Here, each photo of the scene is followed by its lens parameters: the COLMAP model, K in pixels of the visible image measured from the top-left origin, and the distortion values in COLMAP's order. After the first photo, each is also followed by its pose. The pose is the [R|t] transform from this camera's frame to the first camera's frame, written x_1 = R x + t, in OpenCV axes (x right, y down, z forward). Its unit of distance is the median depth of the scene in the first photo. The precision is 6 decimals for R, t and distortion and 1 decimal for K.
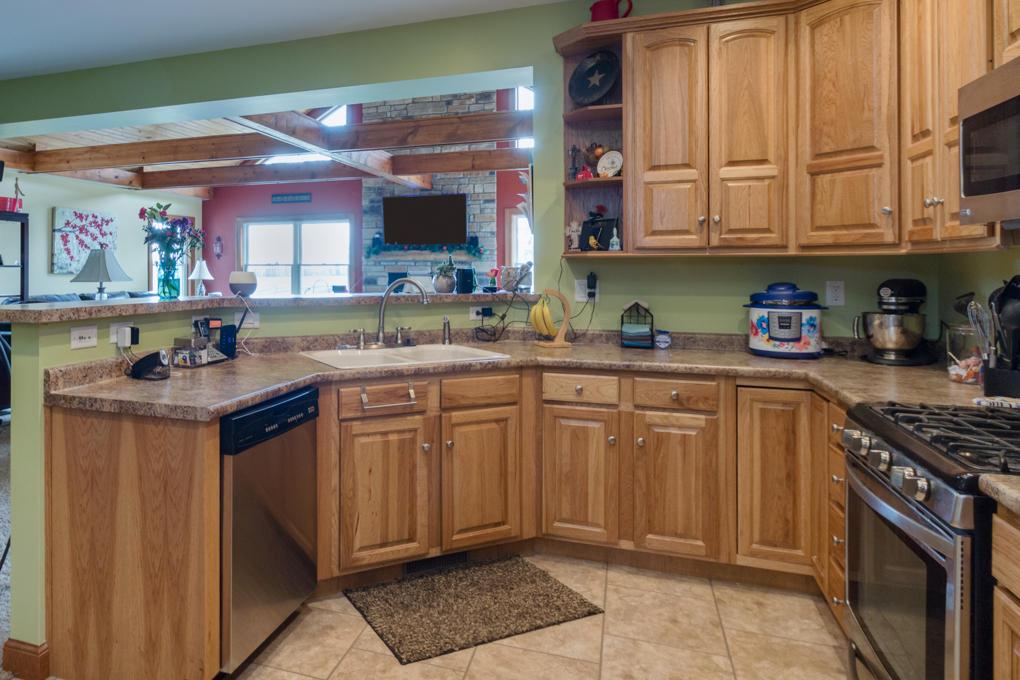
lens RADIAL K [[693.0, 0, 454.8], [0, 693.0, 267.2], [0, 0, 1]] dist [0.000926, 0.001267]
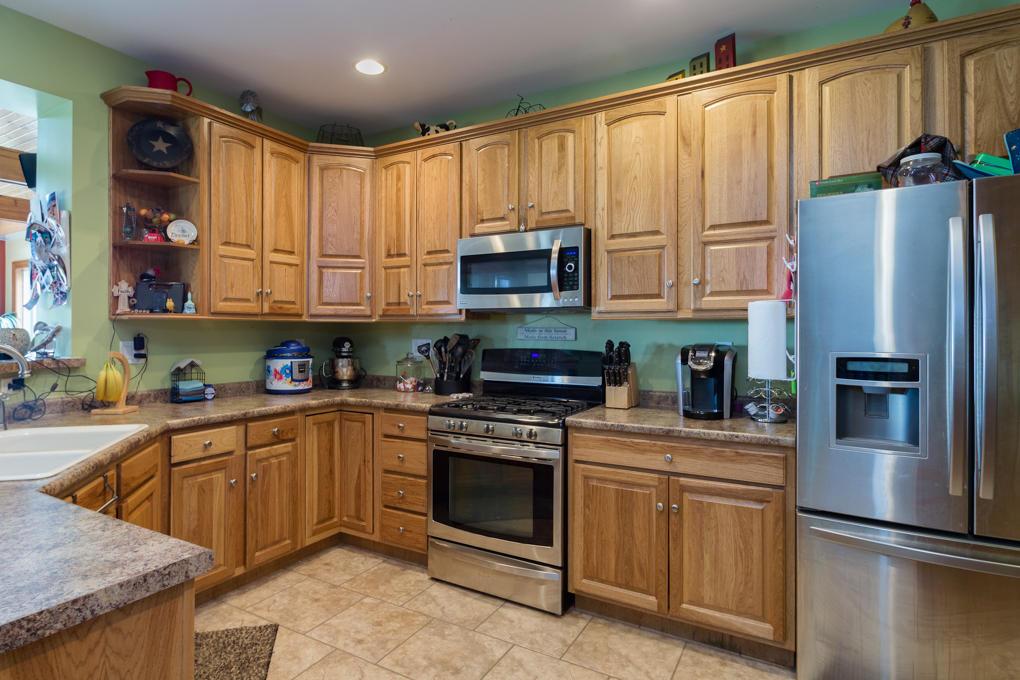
lens RADIAL K [[501.9, 0, 487.1], [0, 501.9, 330.3], [0, 0, 1]] dist [-0.003159, -0.000322]
pose [[0.247083, 0.001874, 0.968993, -0.428890], [-0.003270, 0.999994, -0.001101, 0.001811], [-0.968989, -0.002897, 0.247088, 0.375952]]
